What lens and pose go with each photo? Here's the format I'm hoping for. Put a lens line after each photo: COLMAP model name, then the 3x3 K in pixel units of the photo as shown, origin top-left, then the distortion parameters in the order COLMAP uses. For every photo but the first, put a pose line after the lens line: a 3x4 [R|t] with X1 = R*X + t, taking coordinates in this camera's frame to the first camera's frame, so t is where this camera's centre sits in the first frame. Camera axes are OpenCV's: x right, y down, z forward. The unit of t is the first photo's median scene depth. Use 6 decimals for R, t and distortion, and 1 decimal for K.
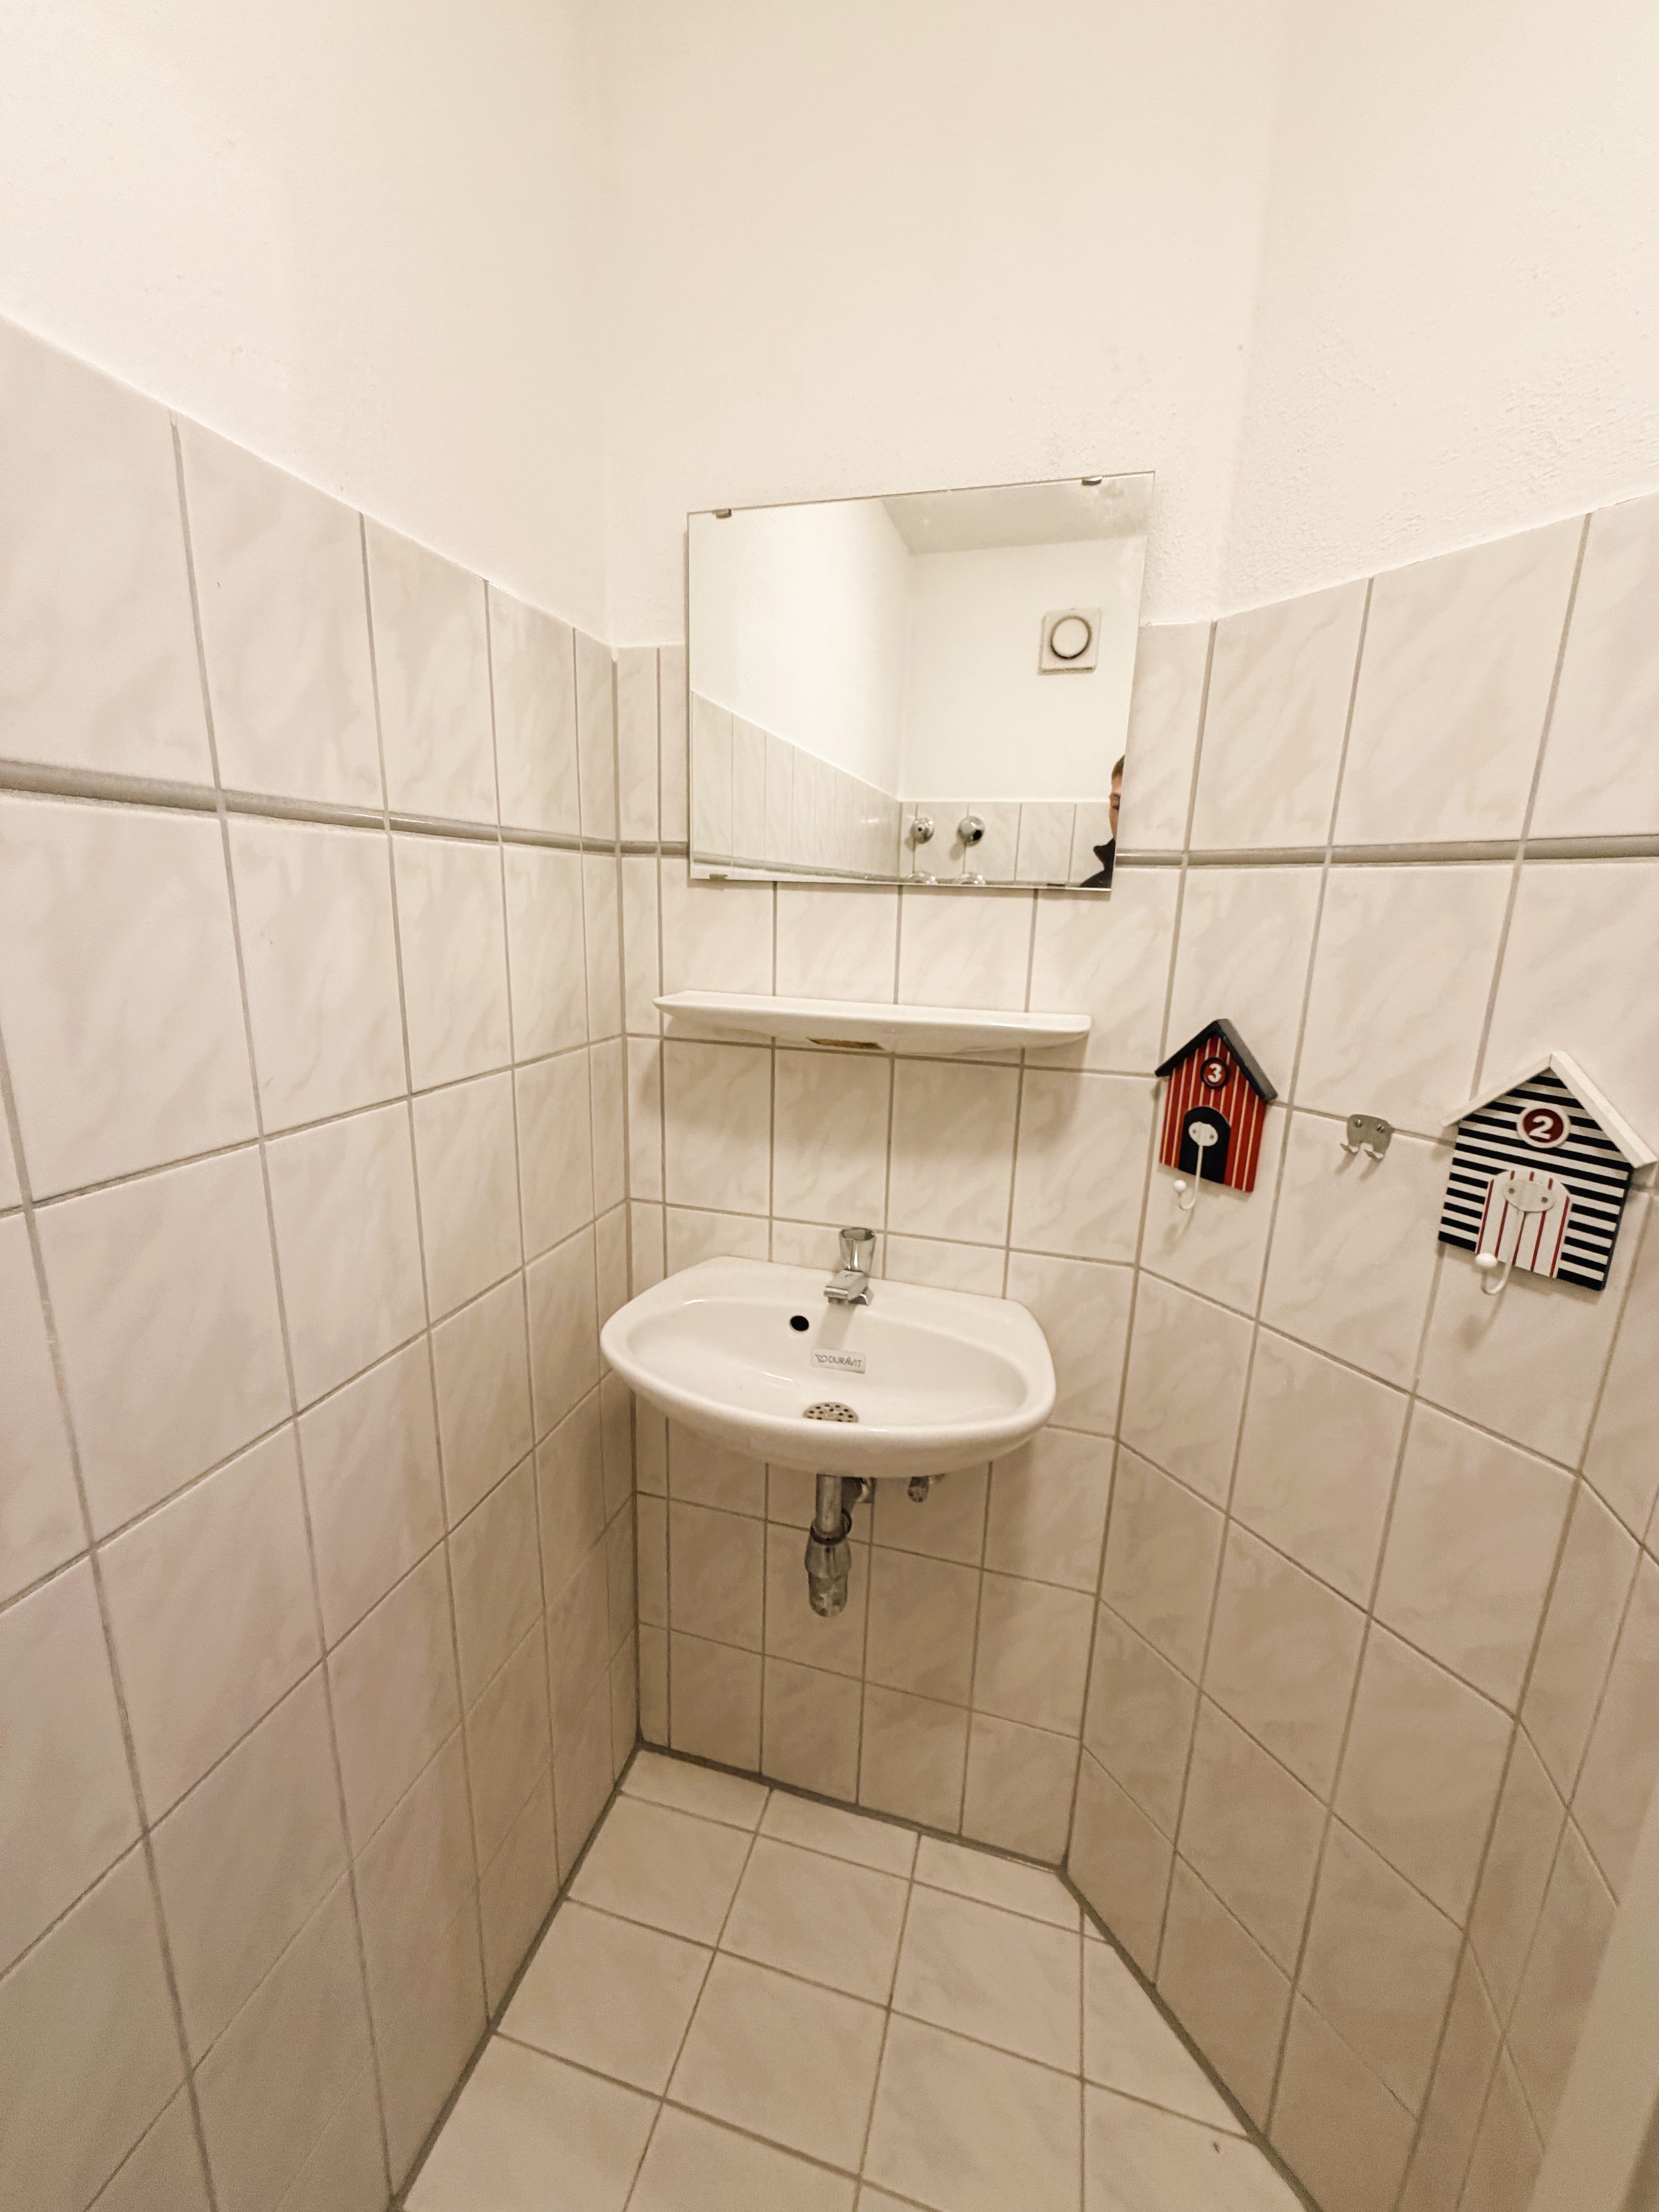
lens RADIAL K [[882.2, 0, 829.5], [0, 882.2, 1106.0], [0, 0, 1]] dist [-0.001794, -0.000277]
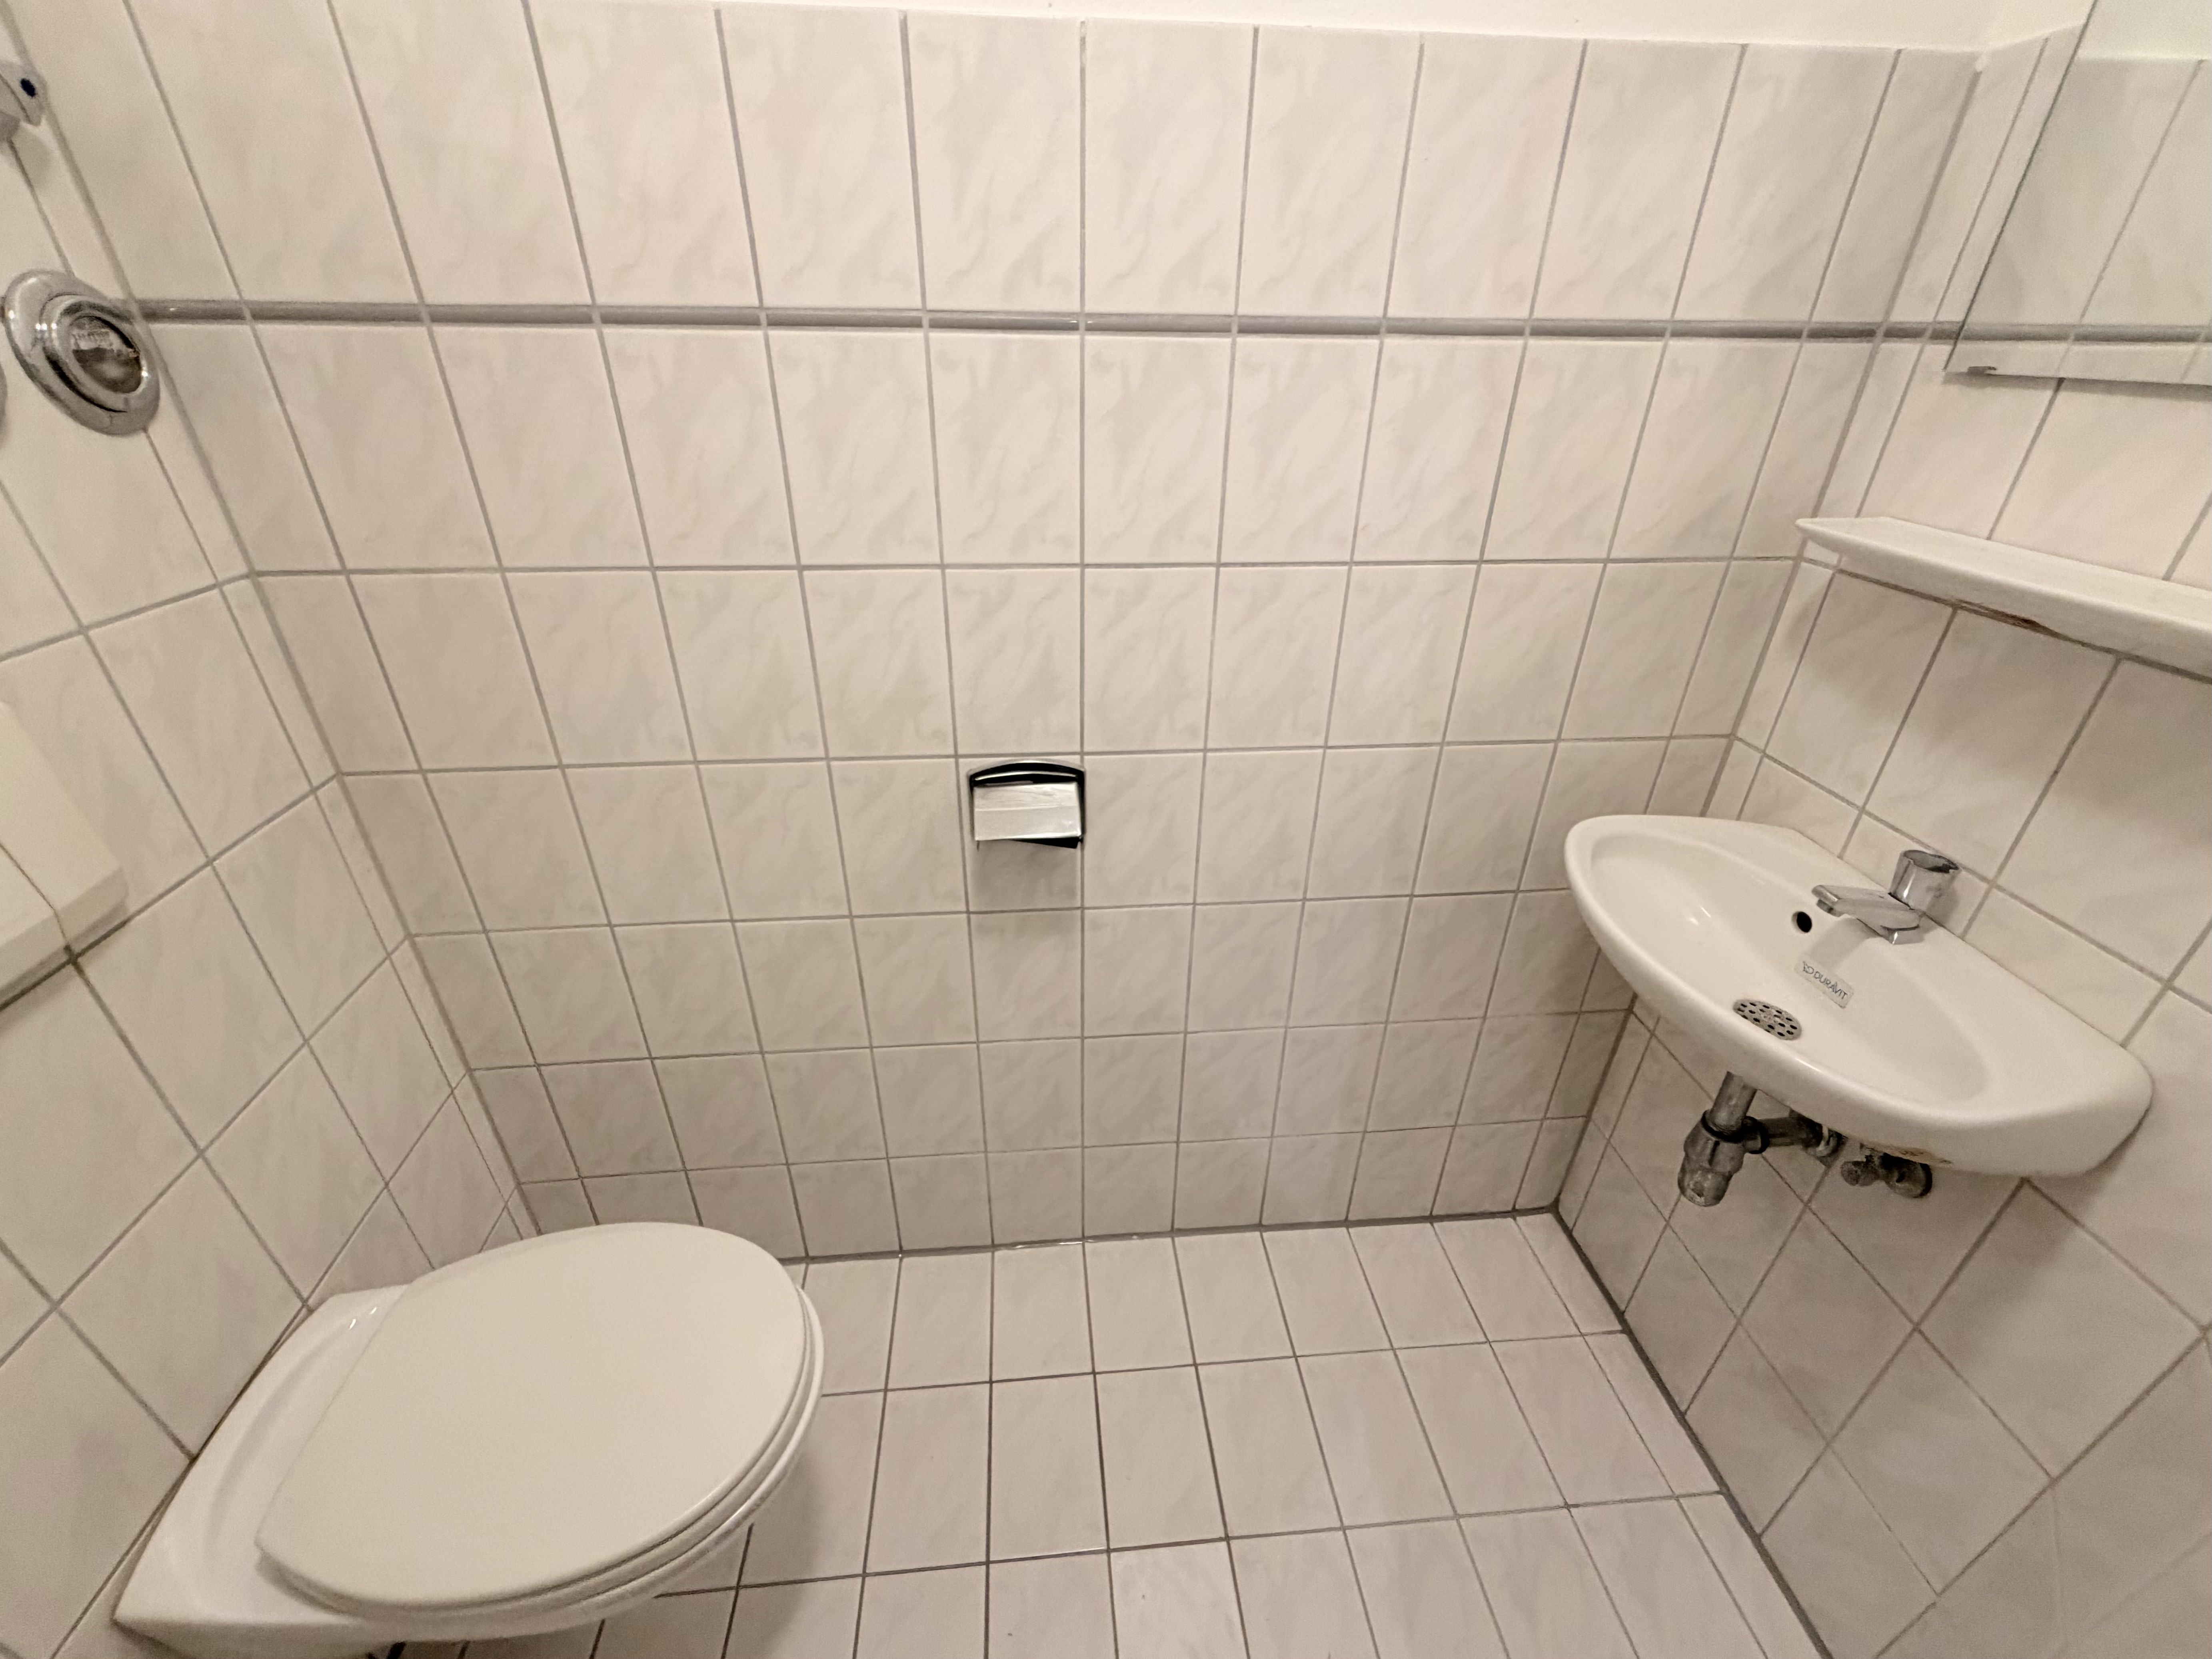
lens RADIAL K [[895.1, 0, 1106.0], [0, 895.1, 829.5], [0, 0, 1]] dist [0.002906, 0.000598]
pose [[0.359563, 0.435265, -0.825384, 0.422664], [-0.216843, 0.899302, 0.379782, -0.028291], [0.907576, 0.042423, 0.417740, -0.018555]]
